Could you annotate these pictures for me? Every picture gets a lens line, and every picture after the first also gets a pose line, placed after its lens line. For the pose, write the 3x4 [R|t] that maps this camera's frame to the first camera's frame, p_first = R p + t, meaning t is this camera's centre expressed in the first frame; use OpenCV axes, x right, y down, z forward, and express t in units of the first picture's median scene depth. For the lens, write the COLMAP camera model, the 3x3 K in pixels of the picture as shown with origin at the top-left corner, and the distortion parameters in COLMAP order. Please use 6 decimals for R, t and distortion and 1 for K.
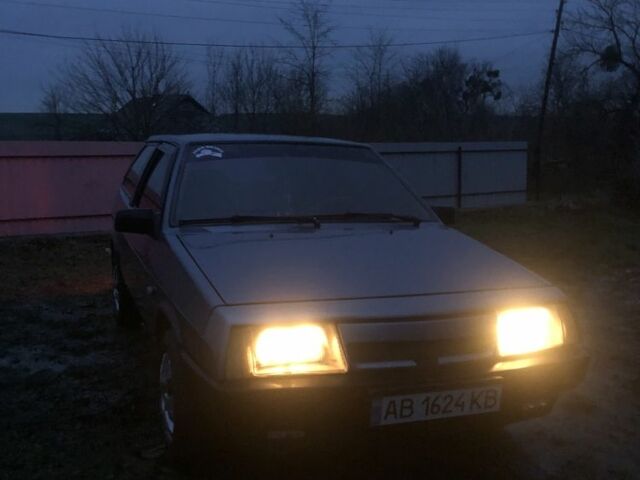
lens RADIAL K [[708.4, 0, 320.0], [0, 708.4, 240.0], [0, 0, 1]] dist [0.010205, -0.024155]
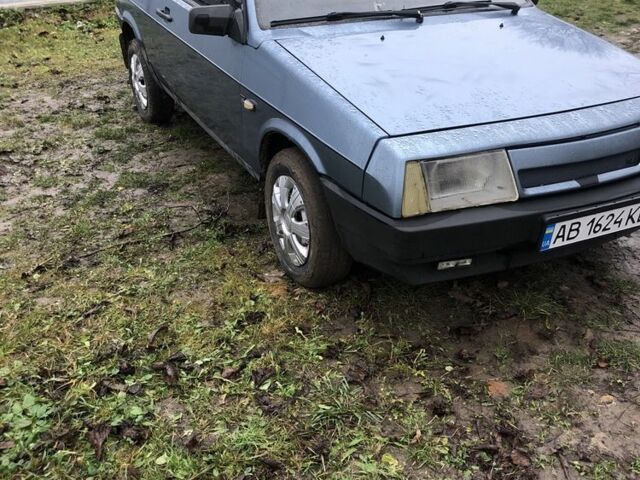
lens RADIAL K [[708.4, 0, 320.0], [0, 708.4, 240.0], [0, 0, 1]] dist [0.010205, -0.024155]
pose [[0.989240, -0.074454, 0.125941, -0.352990], [0.024375, 0.932665, 0.359920, -0.116411], [-0.144258, -0.352978, 0.924444, 0.124514]]
